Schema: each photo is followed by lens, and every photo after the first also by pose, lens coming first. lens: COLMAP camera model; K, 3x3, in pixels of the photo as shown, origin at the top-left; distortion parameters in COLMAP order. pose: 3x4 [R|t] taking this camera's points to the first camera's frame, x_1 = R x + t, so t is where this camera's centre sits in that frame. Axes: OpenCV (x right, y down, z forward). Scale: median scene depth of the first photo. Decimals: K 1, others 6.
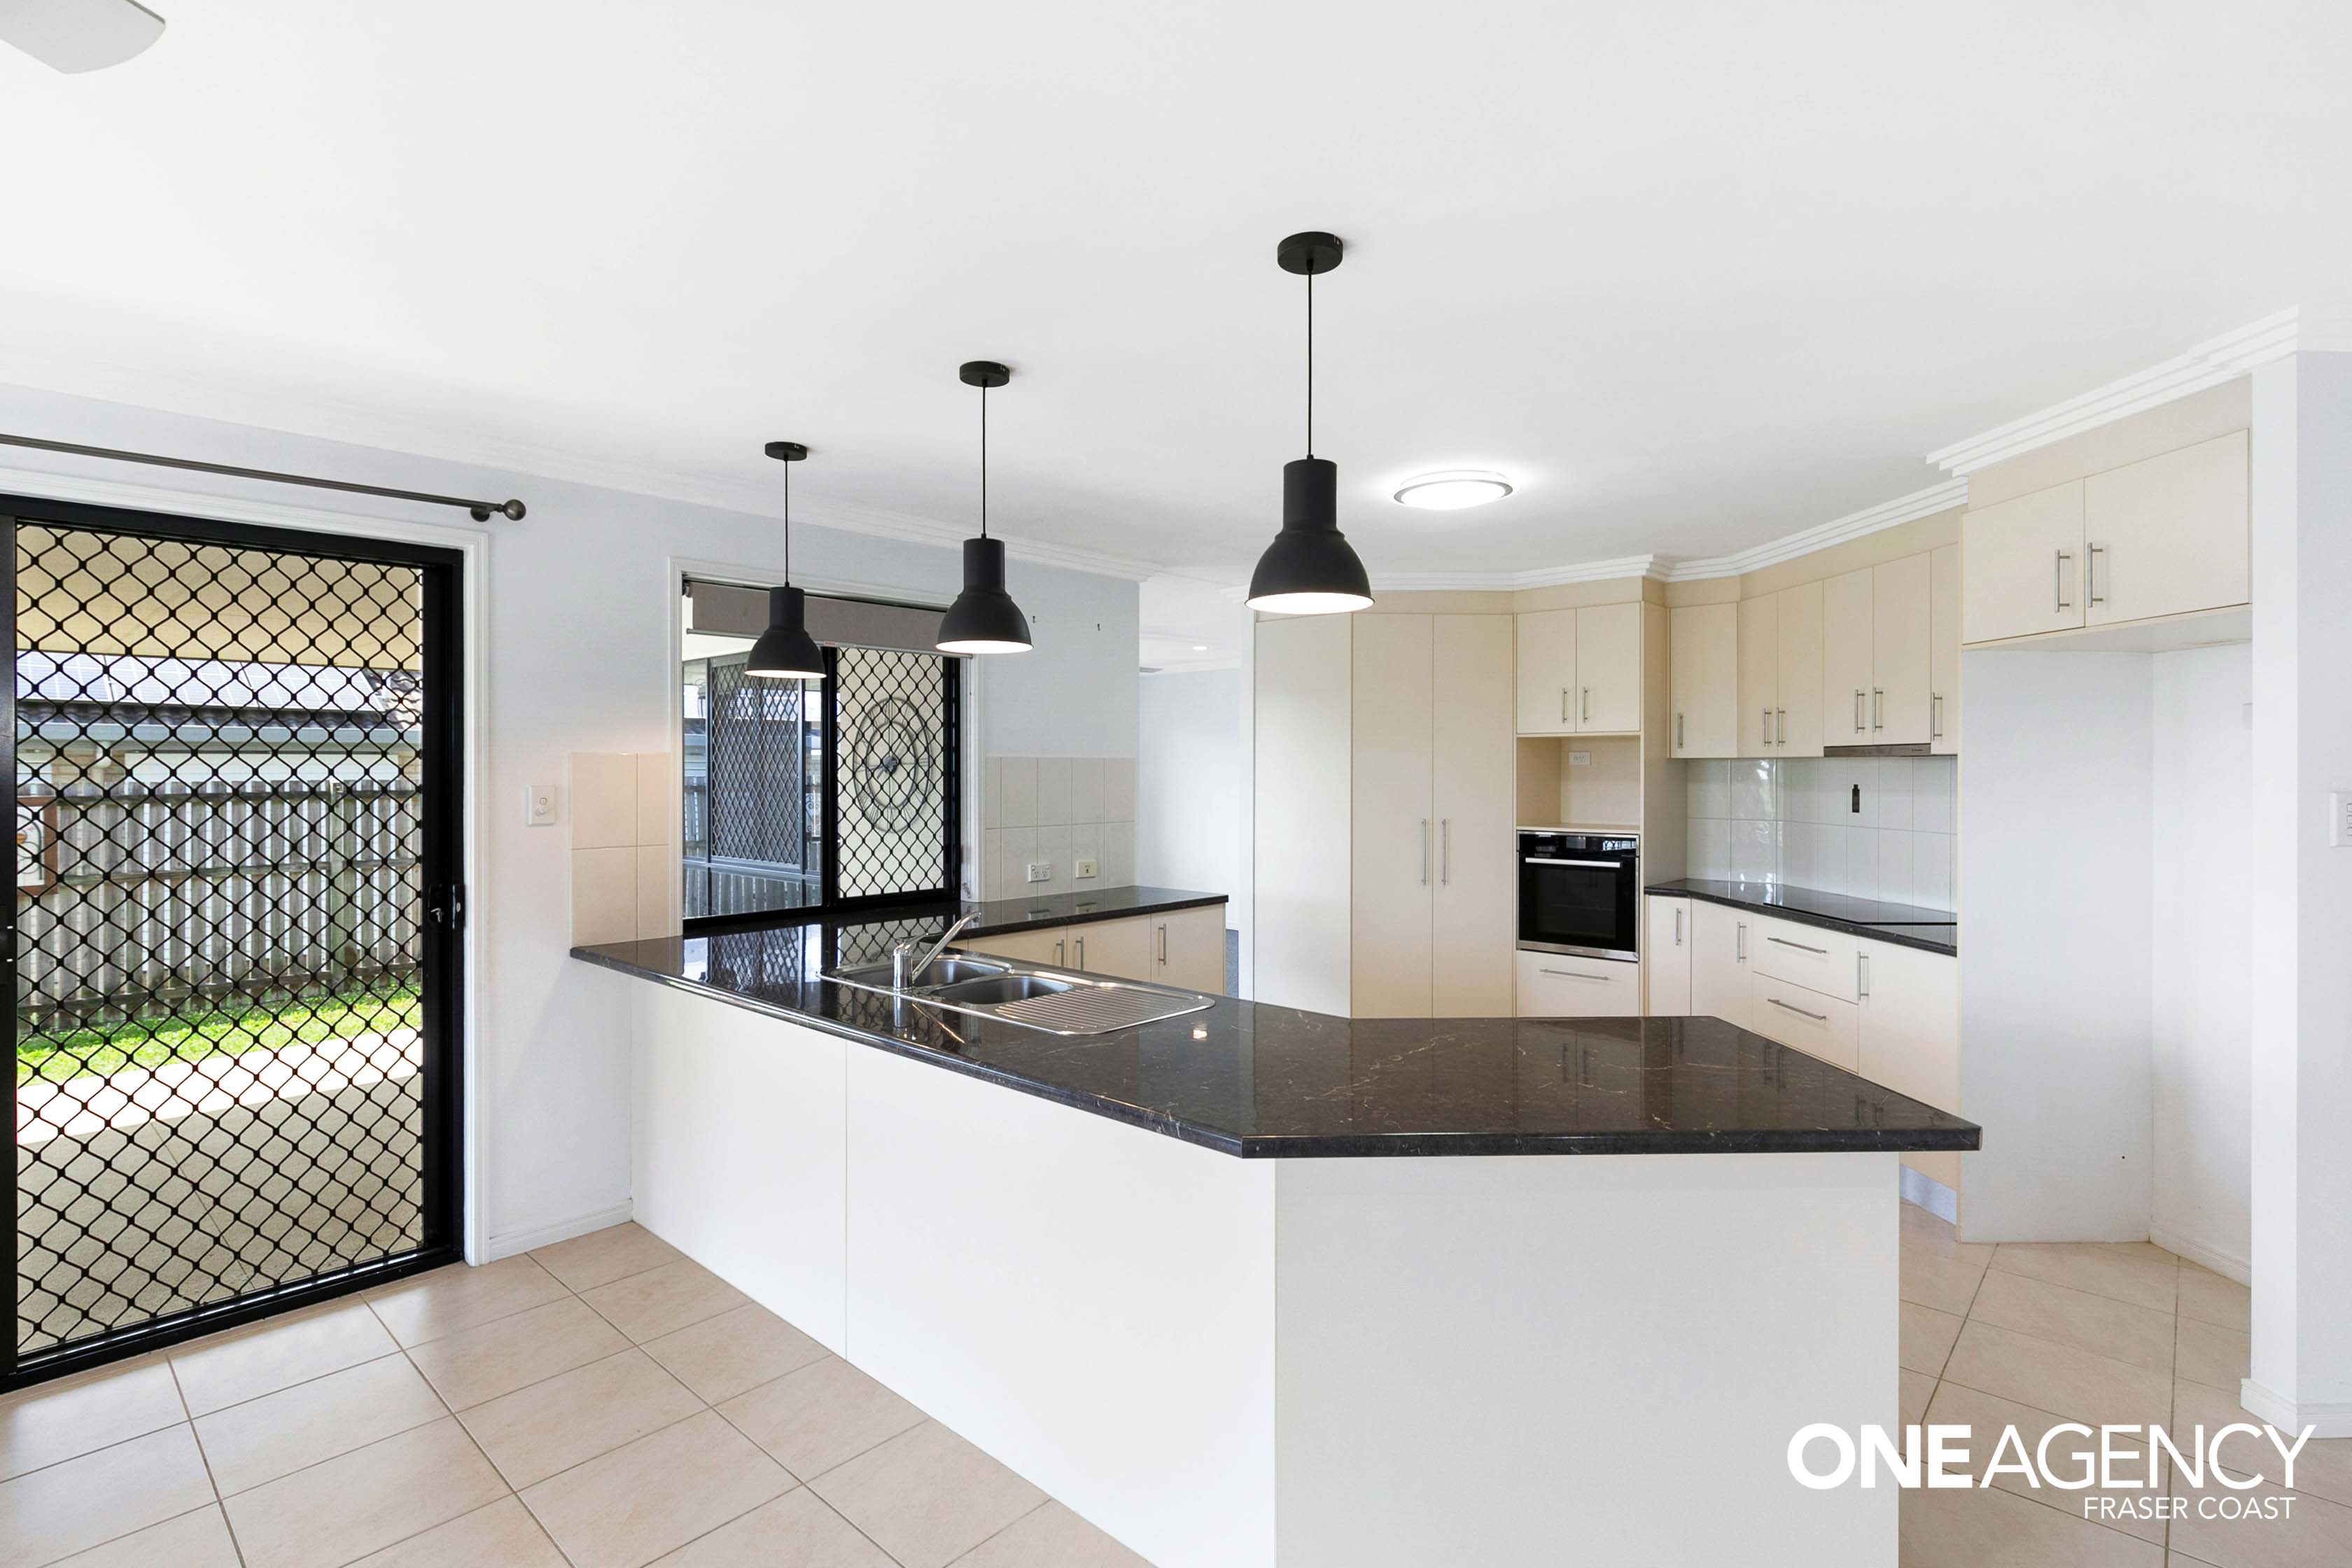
lens RADIAL K [[1132.0, 0, 1185.8], [0, 1132.0, 773.8], [0, 0, 1]] dist [0.000081, 0.000247]
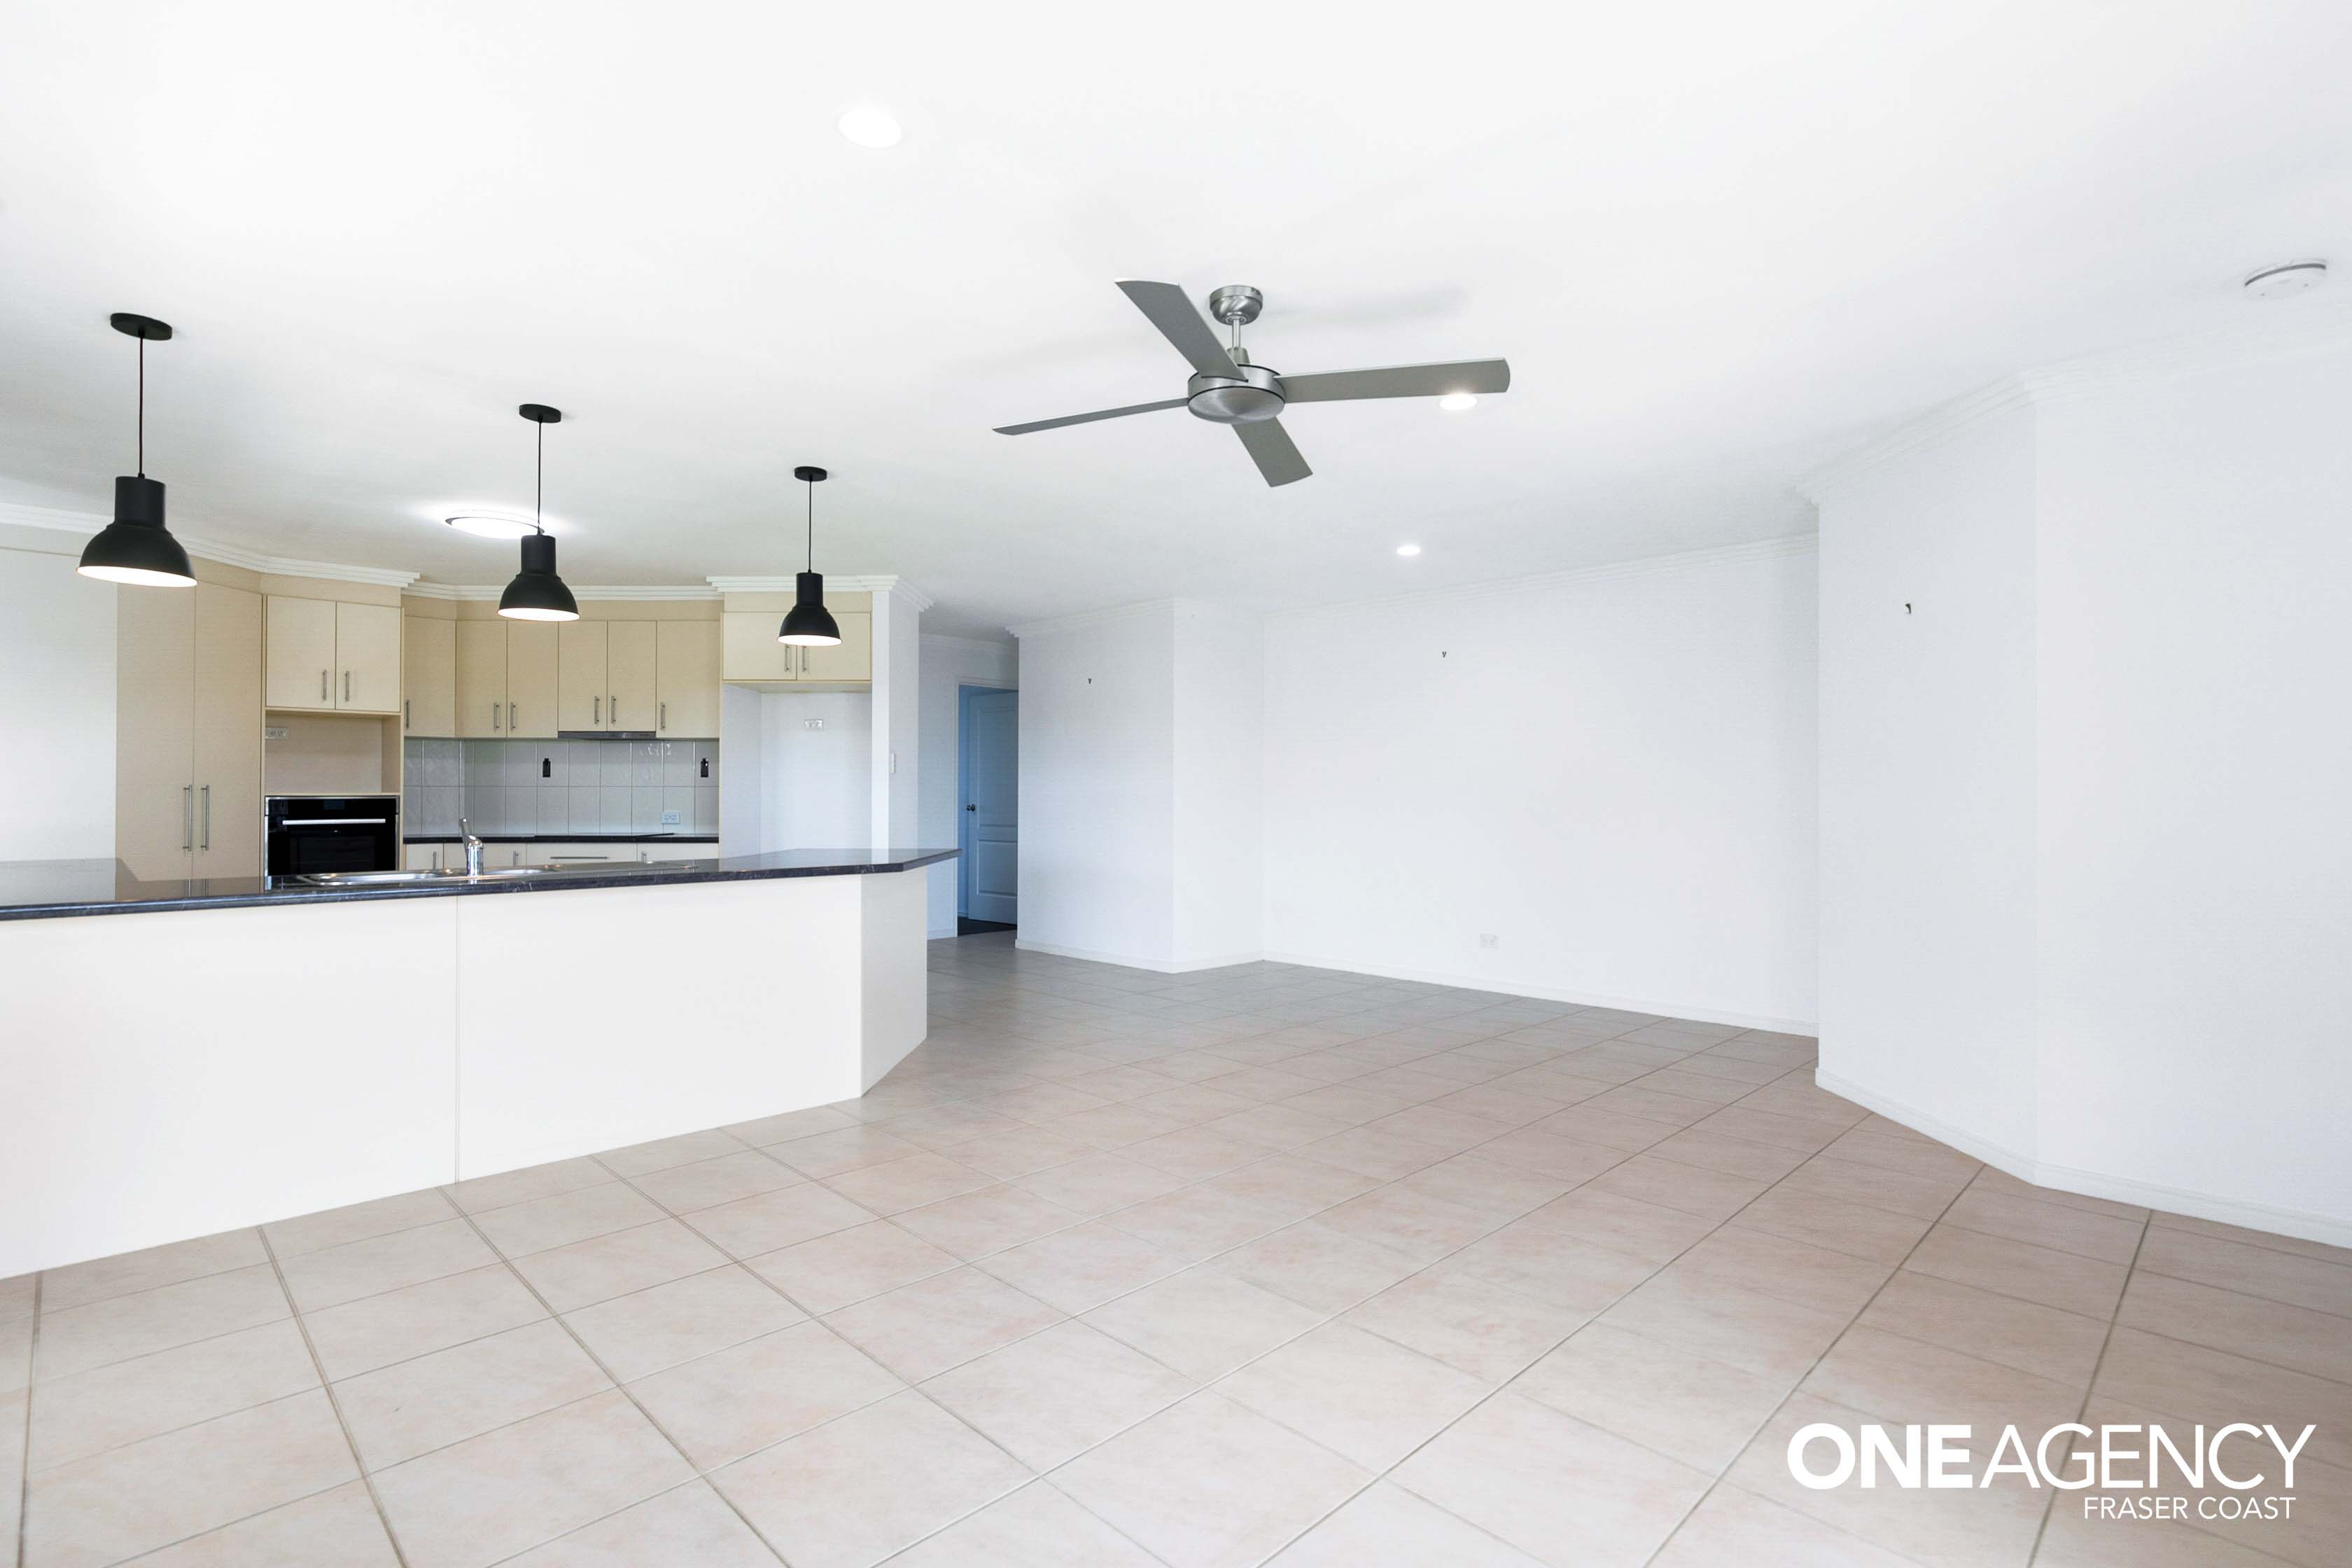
lens RADIAL K [[1132.0, 0, 1178.4], [0, 1132.0, 777.5], [0, 0, 1]] dist [0.000081, 0.000247]
pose [[0.069013, 0.006884, 0.997592, -1.468502], [0.003948, 0.999966, -0.007174, 0.085642], [-0.997608, 0.004434, 0.068983, 0.123959]]
